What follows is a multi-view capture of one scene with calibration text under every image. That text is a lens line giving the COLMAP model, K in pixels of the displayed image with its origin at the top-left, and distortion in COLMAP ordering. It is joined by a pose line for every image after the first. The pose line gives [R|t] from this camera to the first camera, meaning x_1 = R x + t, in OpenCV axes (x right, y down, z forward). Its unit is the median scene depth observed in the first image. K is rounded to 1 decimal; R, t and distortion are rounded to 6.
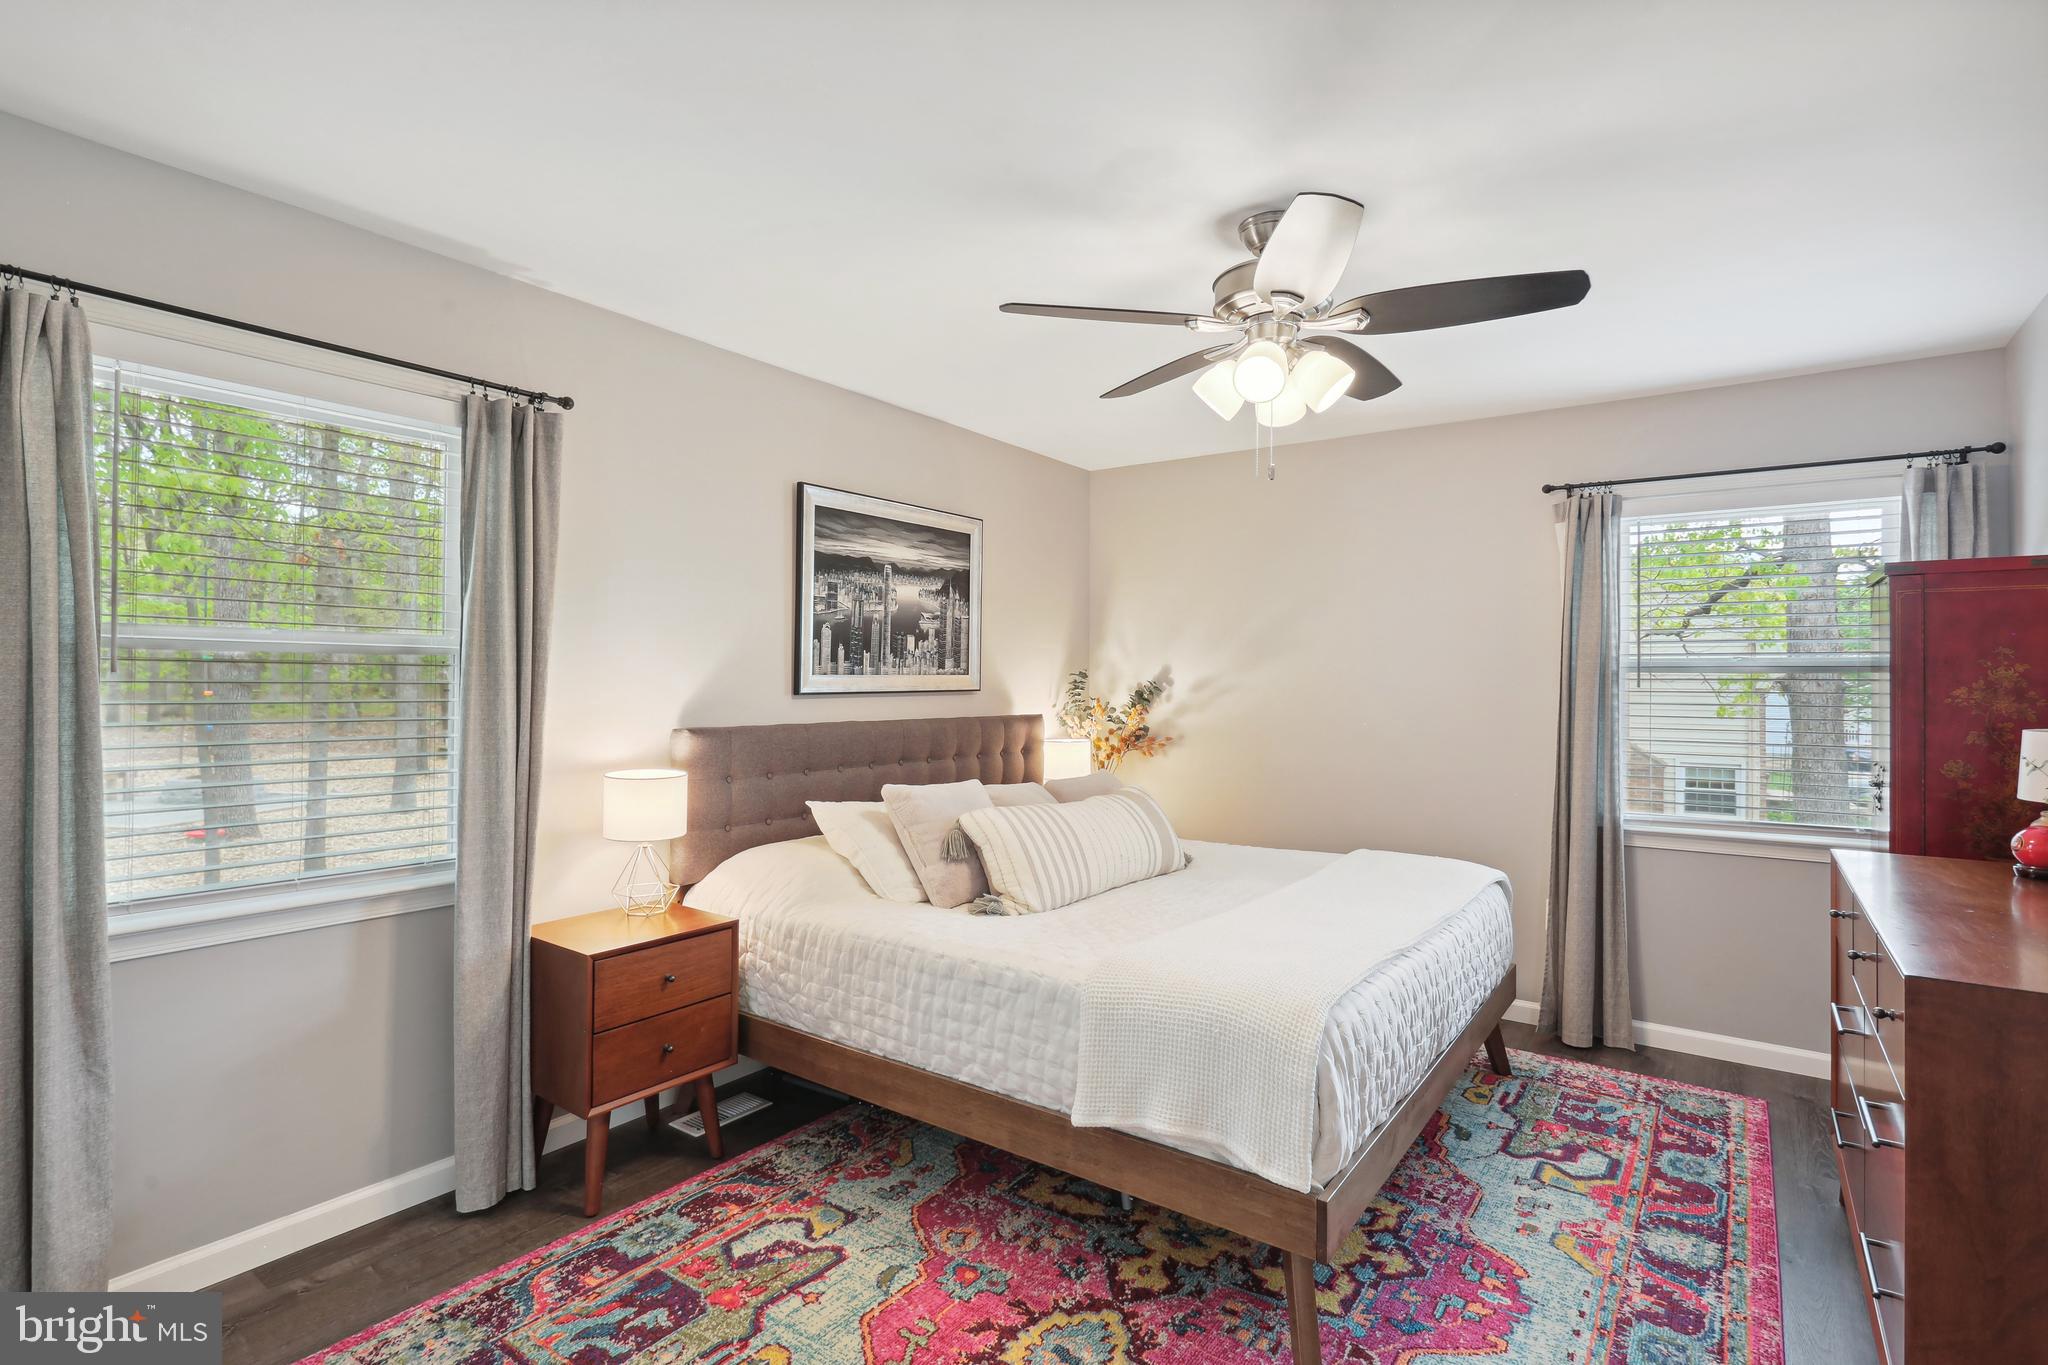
lens RADIAL K [[981.9, 0, 1027.5], [0, 981.9, 683.3], [0, 0, 1]] dist [0.002076, -0.001322]
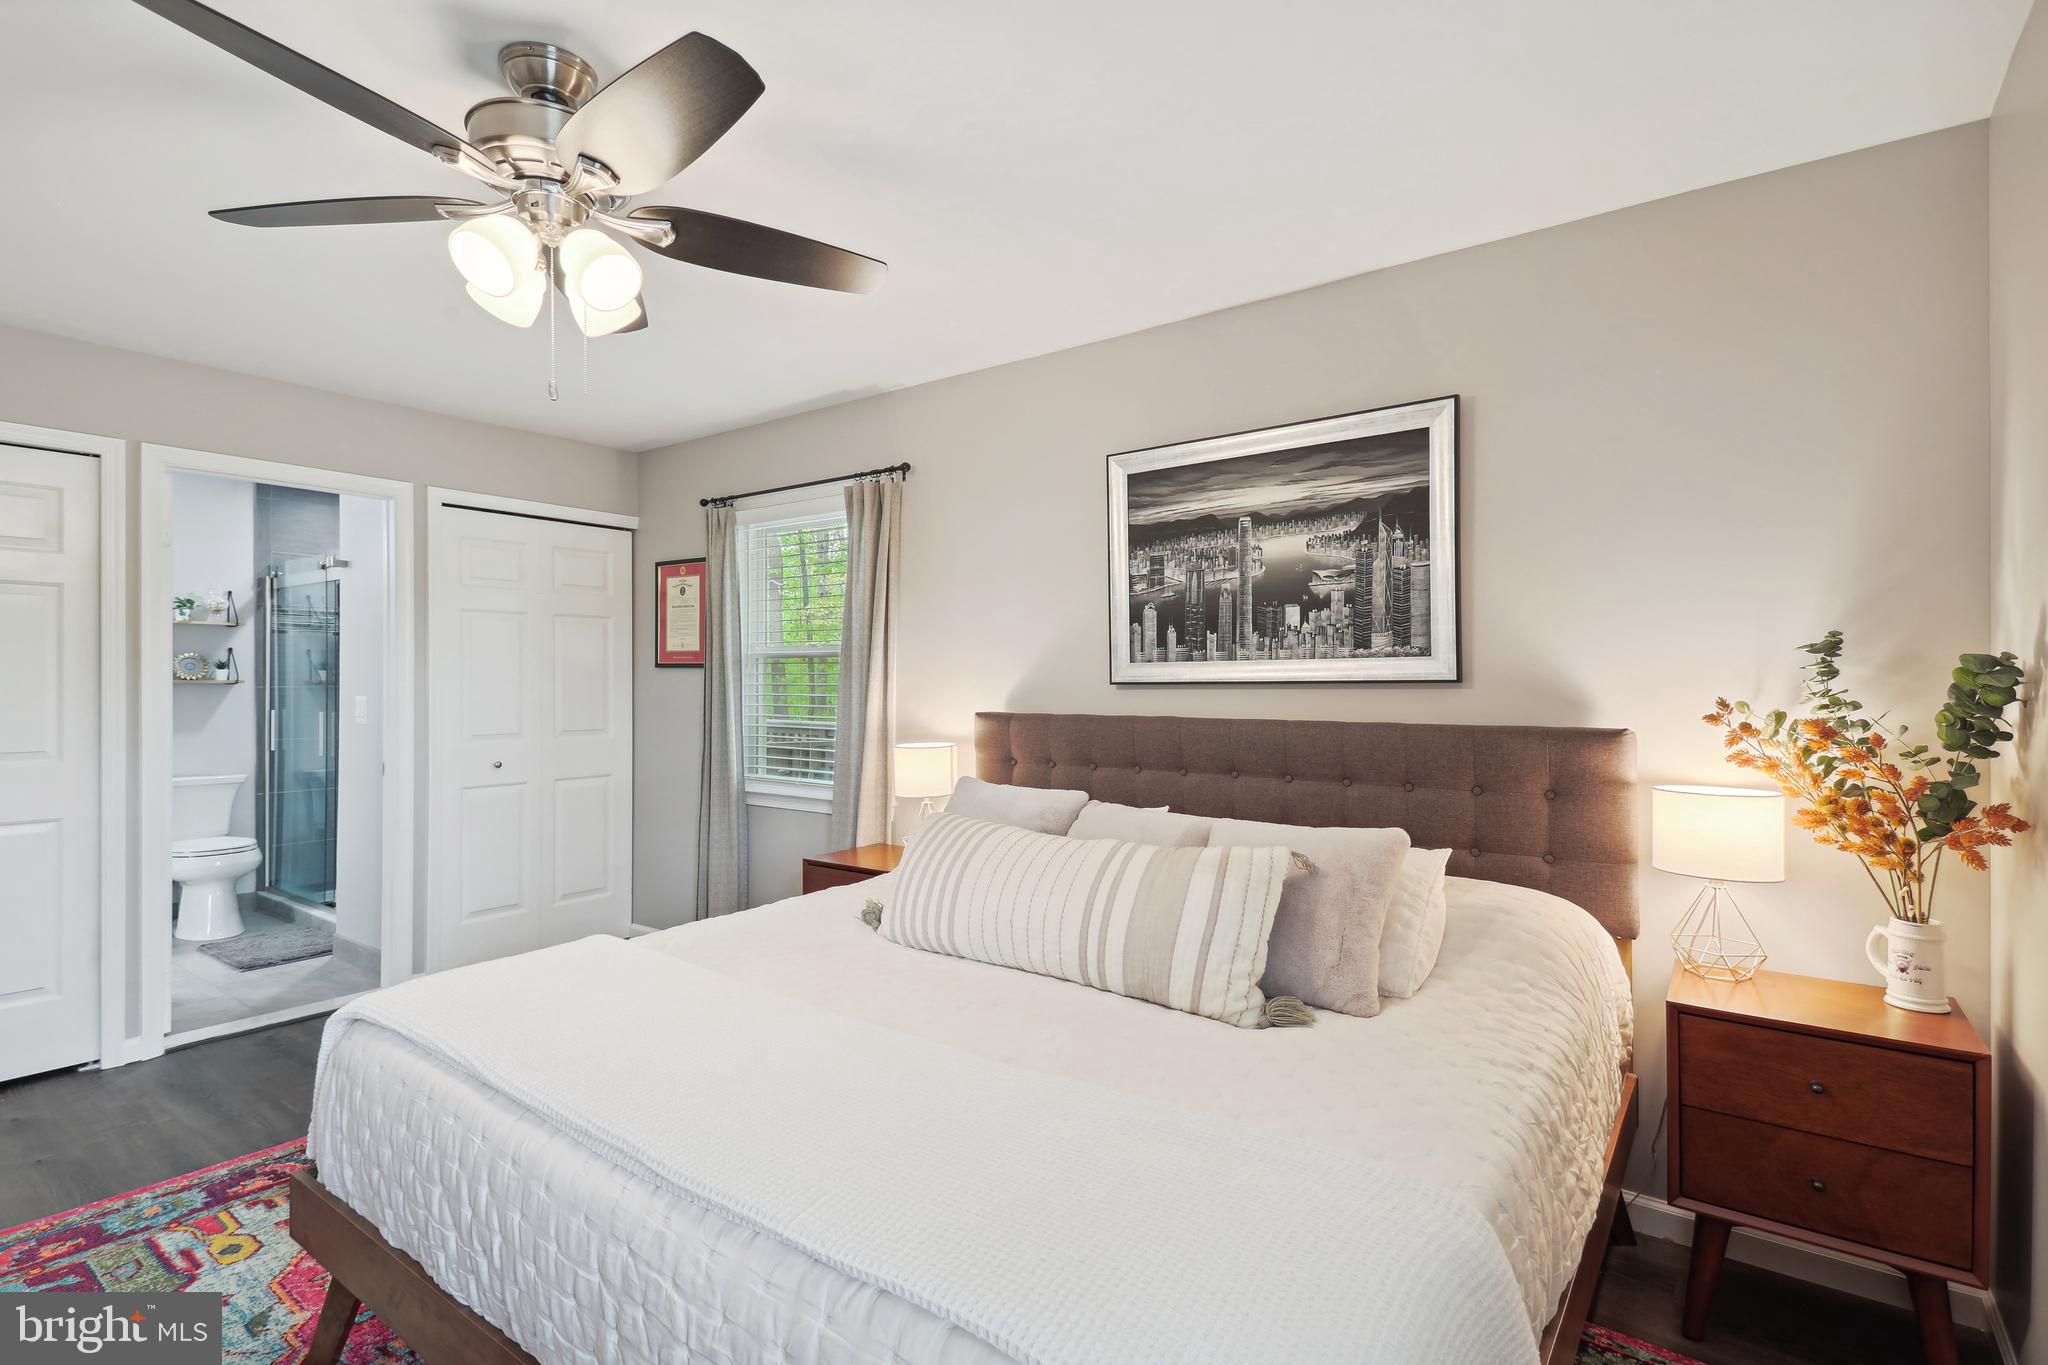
lens RADIAL K [[981.9, 0, 1067.6], [0, 981.9, 685.3], [0, 0, 1]] dist [0.002076, -0.001322]
pose [[-0.003825, 0.016418, -0.999858, 0.628462], [0.009624, 0.999820, 0.016380, -0.002912], [0.999946, -0.009560, -0.003982, 0.864240]]
